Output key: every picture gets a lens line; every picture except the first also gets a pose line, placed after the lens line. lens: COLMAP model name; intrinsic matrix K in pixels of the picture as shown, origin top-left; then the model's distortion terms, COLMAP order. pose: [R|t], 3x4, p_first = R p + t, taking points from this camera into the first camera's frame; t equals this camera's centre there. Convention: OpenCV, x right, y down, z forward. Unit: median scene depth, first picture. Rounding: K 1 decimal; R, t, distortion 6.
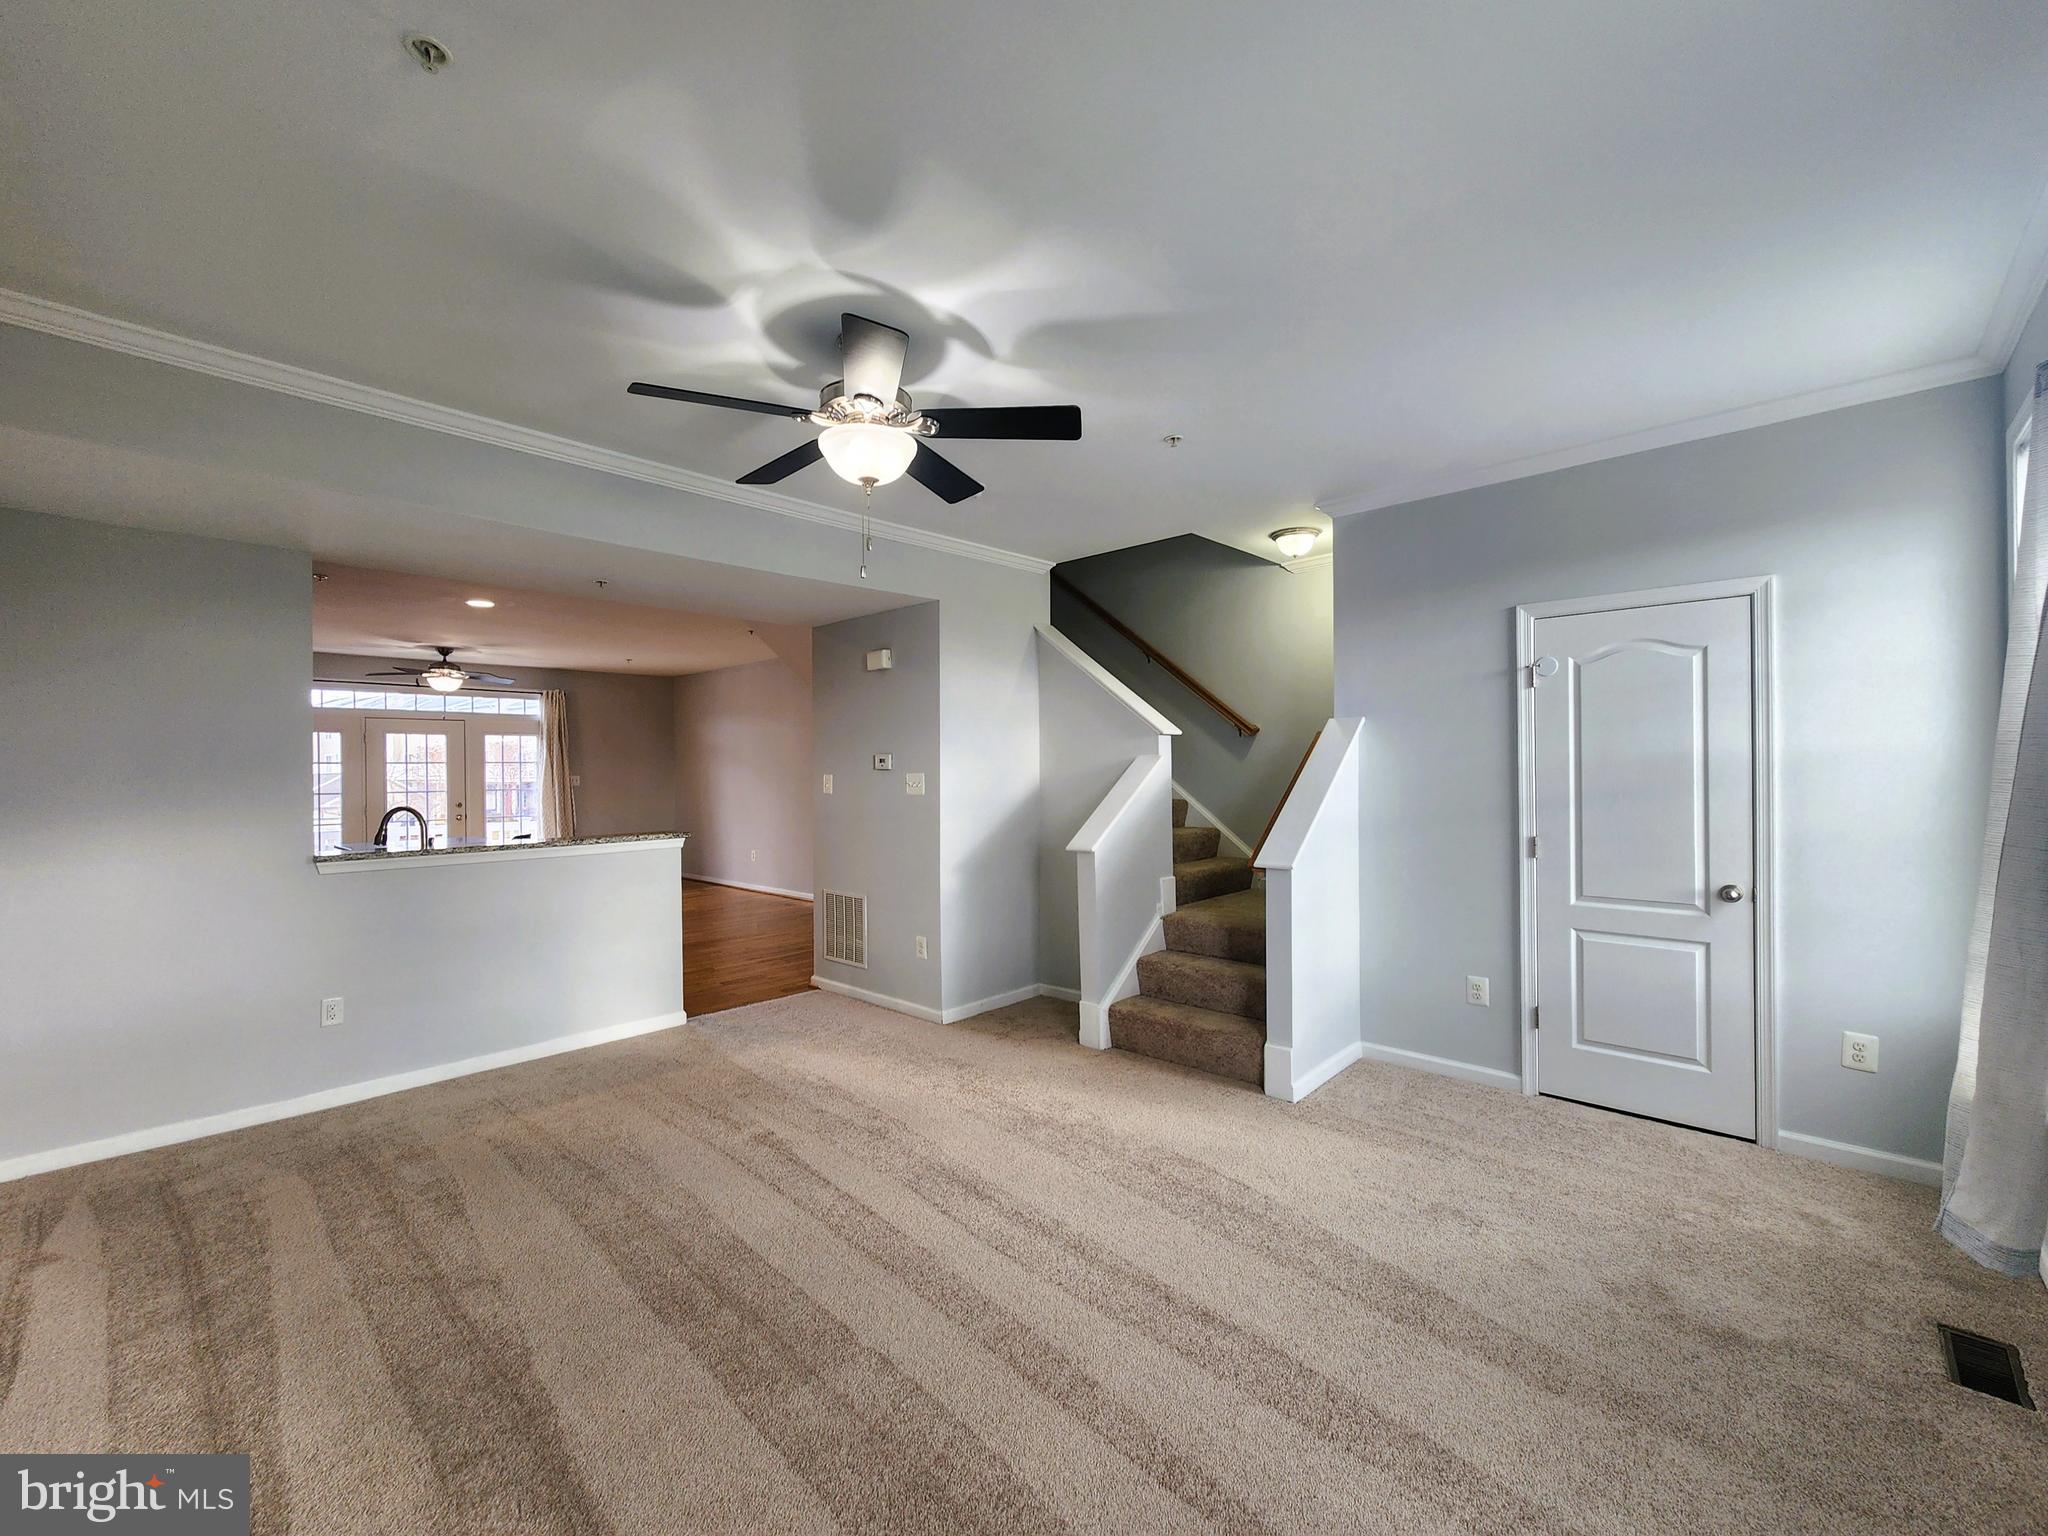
lens RADIAL K [[837.8, 0, 1033.9], [0, 837.8, 774.2], [0, 0, 1]] dist [-0.000259, -0.000395]
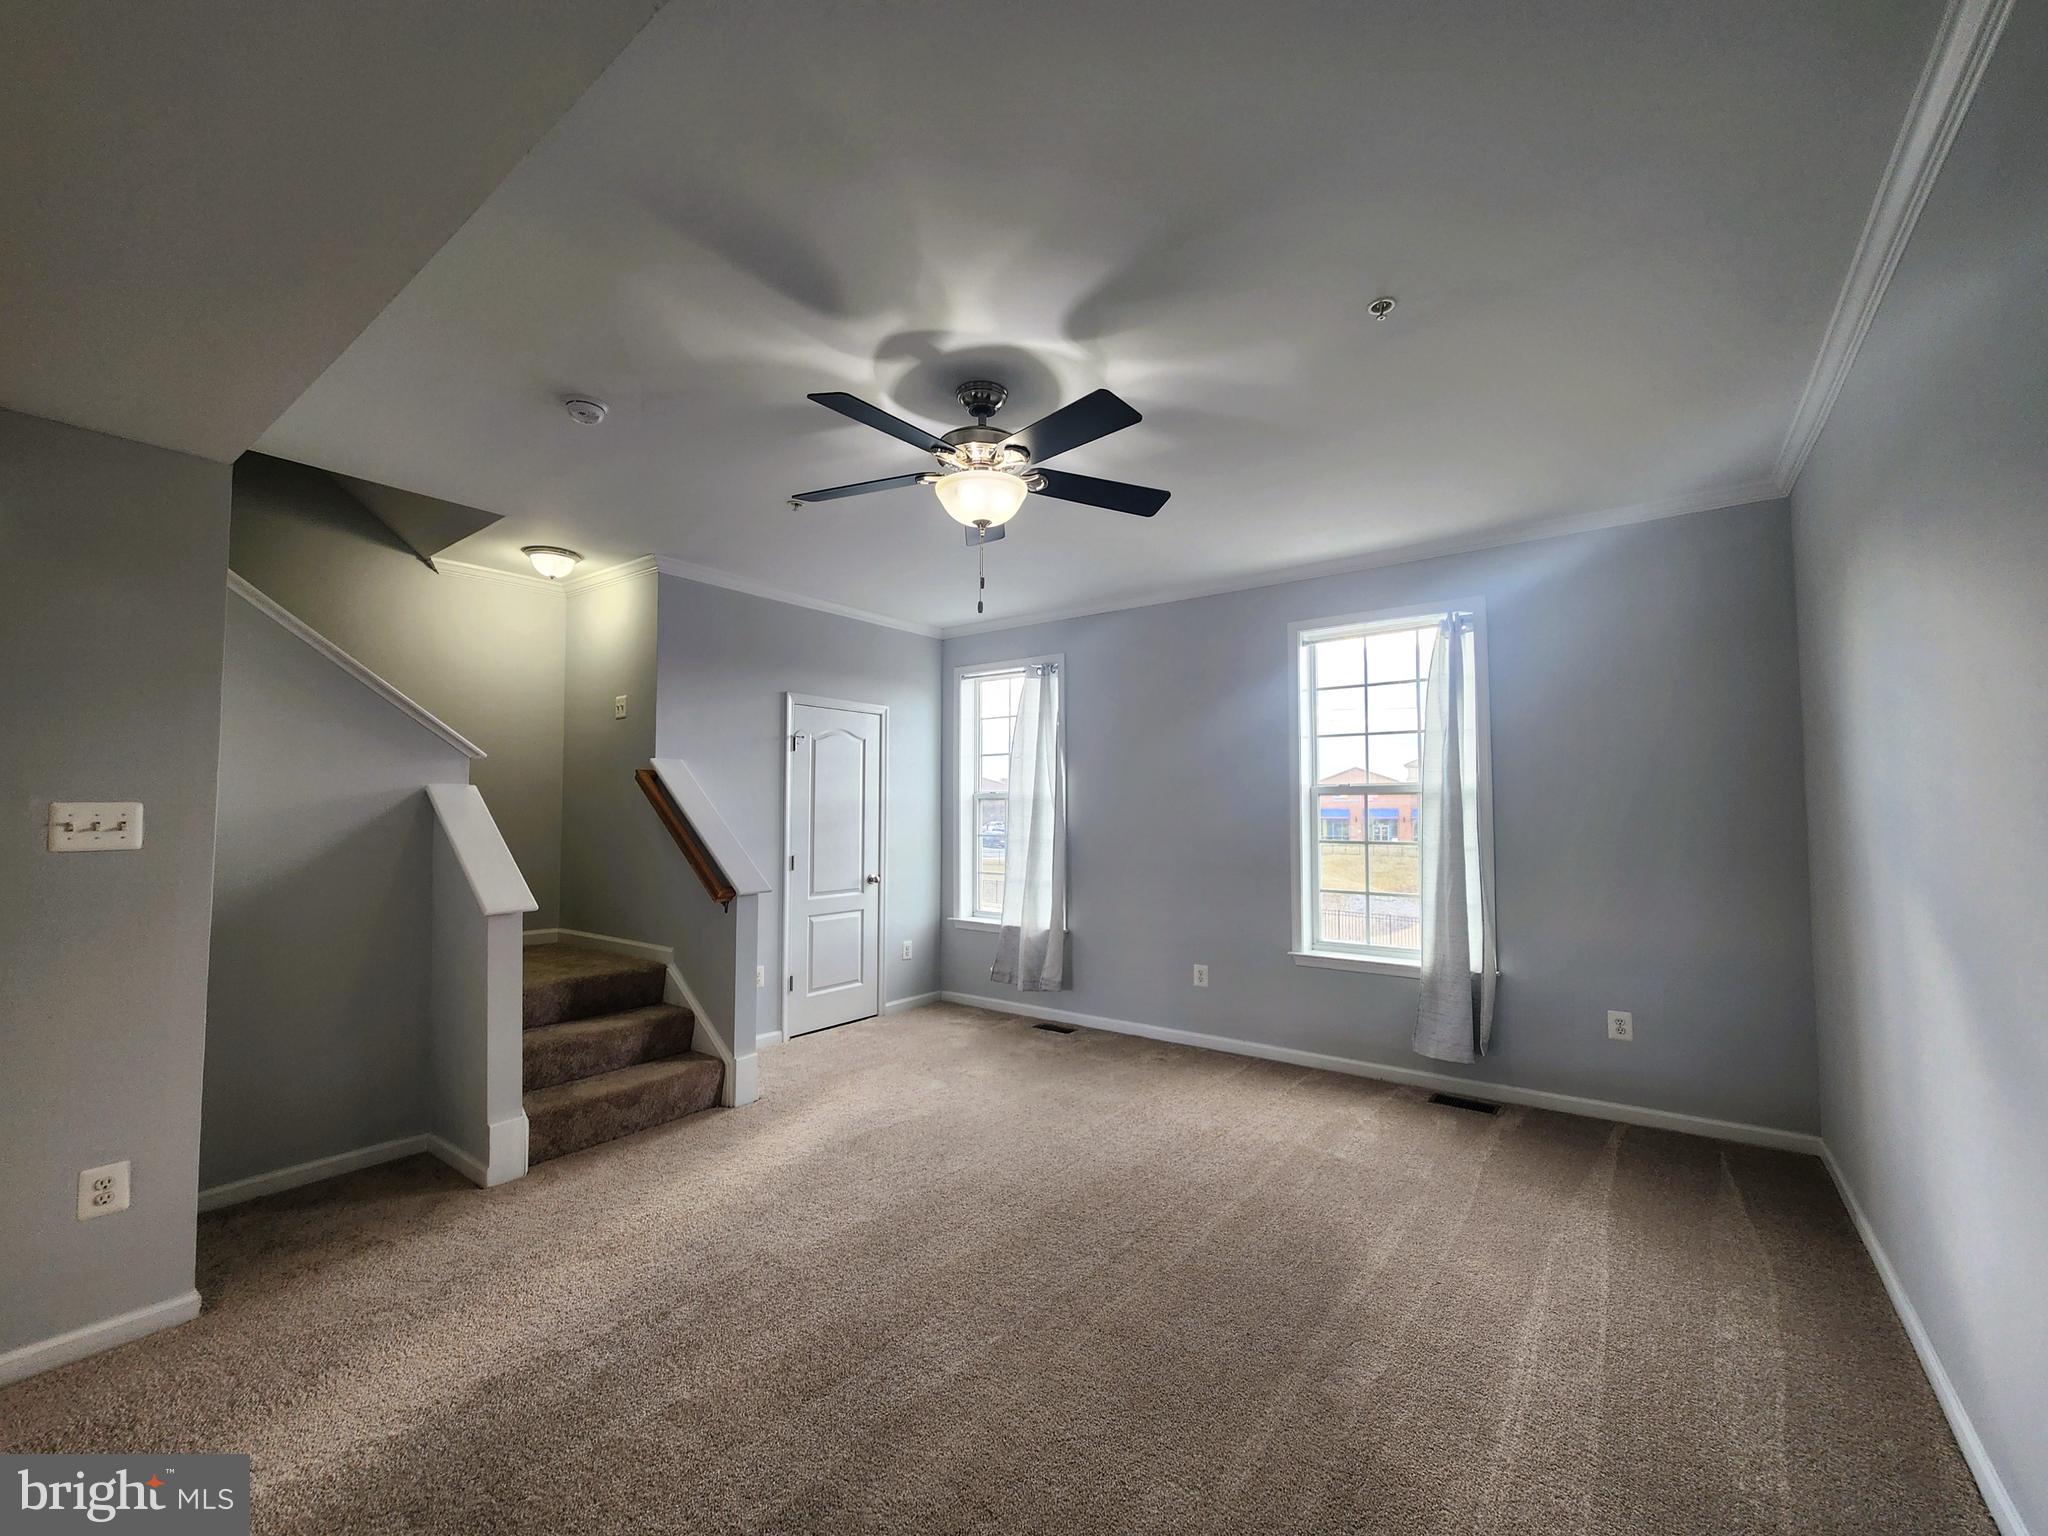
lens RADIAL K [[837.8, 0, 1042.9], [0, 837.8, 776.0], [0, 0, 1]] dist [-0.000259, -0.000395]
pose [[-0.115775, 0.050068, 0.992013, -0.862812], [0.003454, 0.998743, -0.050005, 0.012055], [-0.993269, -0.002363, -0.115803, 0.733537]]
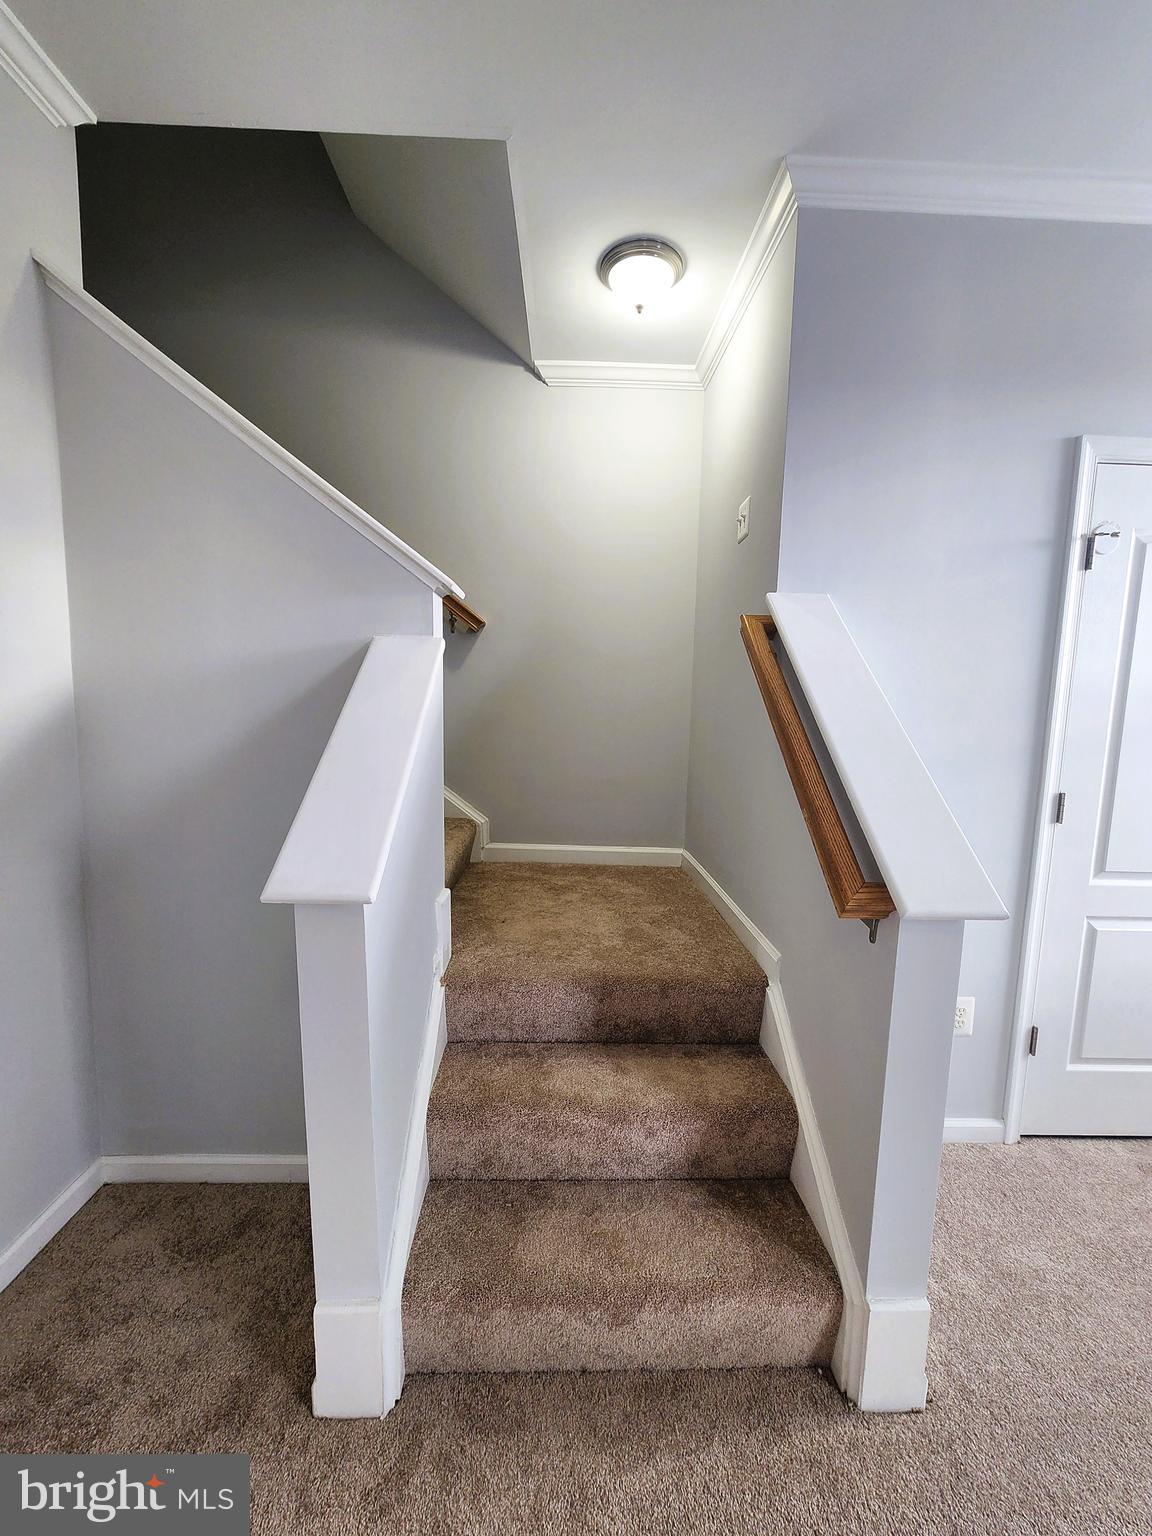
lens RADIAL K [[628.4, 0, 570.2], [0, 628.4, 769.0], [0, 0, 1]] dist [-0.000259, -0.000395]
pose [[0.719357, -0.052304, 0.692669, -0.047722], [-0.028870, 0.994049, 0.105043, 0.012576], [-0.694040, -0.095561, 0.713566, 0.902566]]
